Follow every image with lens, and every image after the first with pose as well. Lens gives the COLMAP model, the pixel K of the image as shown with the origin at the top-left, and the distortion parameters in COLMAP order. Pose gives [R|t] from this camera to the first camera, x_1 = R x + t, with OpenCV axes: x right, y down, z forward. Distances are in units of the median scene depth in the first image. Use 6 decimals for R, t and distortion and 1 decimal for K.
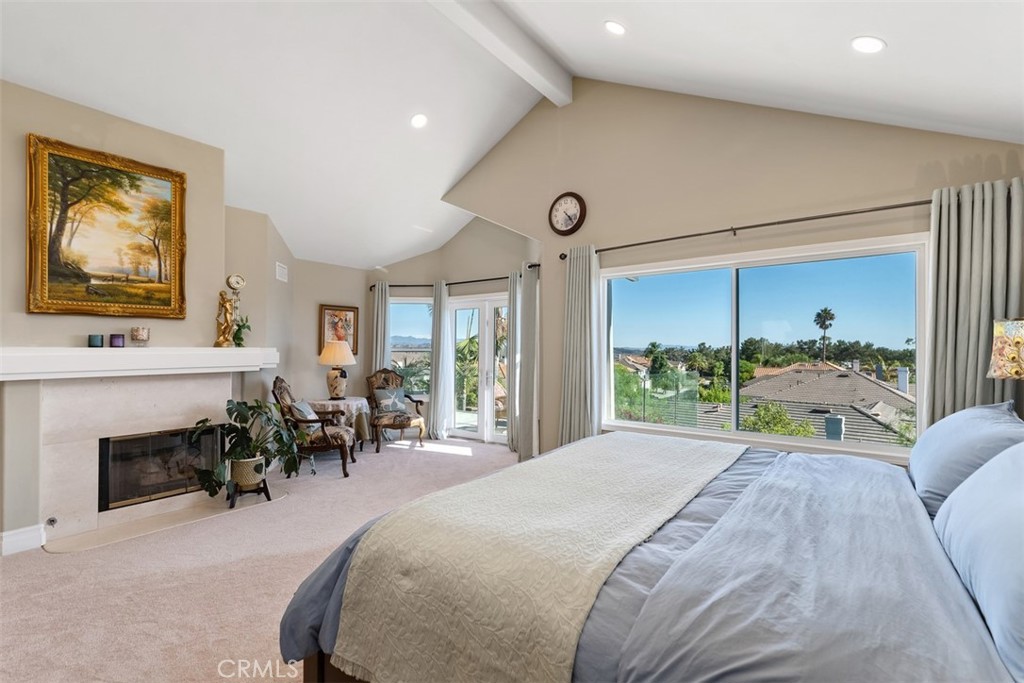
lens RADIAL K [[465.6, 0, 512.0], [0, 465.6, 341.5], [0, 0, 1]] dist [0.002474, 0.000126]
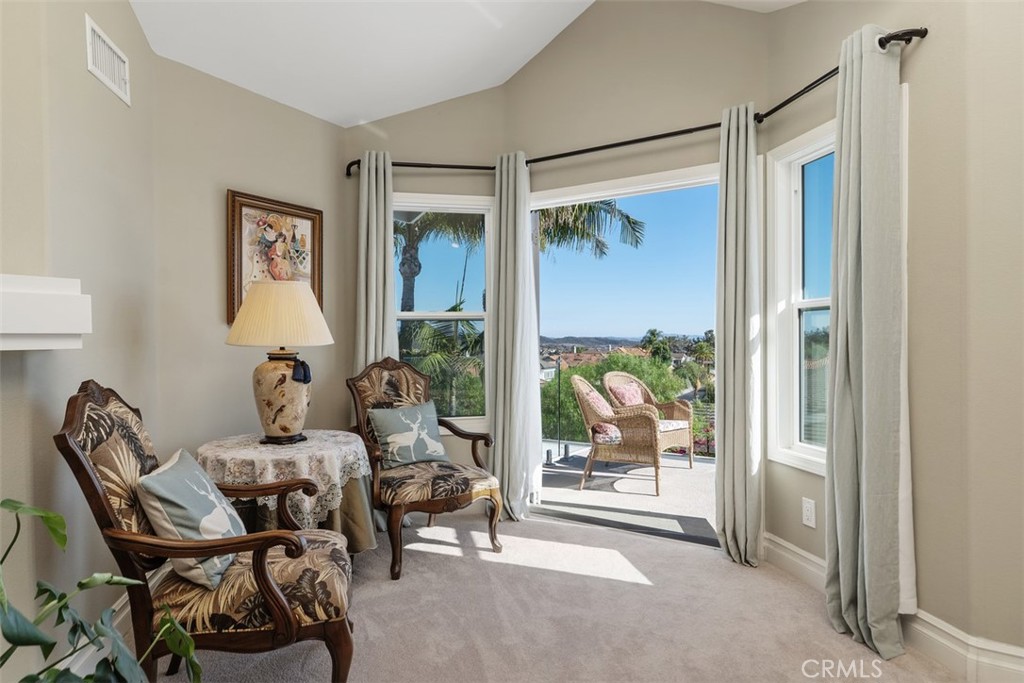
lens RADIAL K [[576.3, 0, 505.7], [0, 576.3, 350.3], [0, 0, 1]] dist [0.002931, 0.000876]
pose [[0.997275, -0.007106, 0.073429, -0.228342], [0.004650, 0.999426, 0.033570, 0.037768], [-0.073626, -0.033137, 0.996735, 0.525035]]
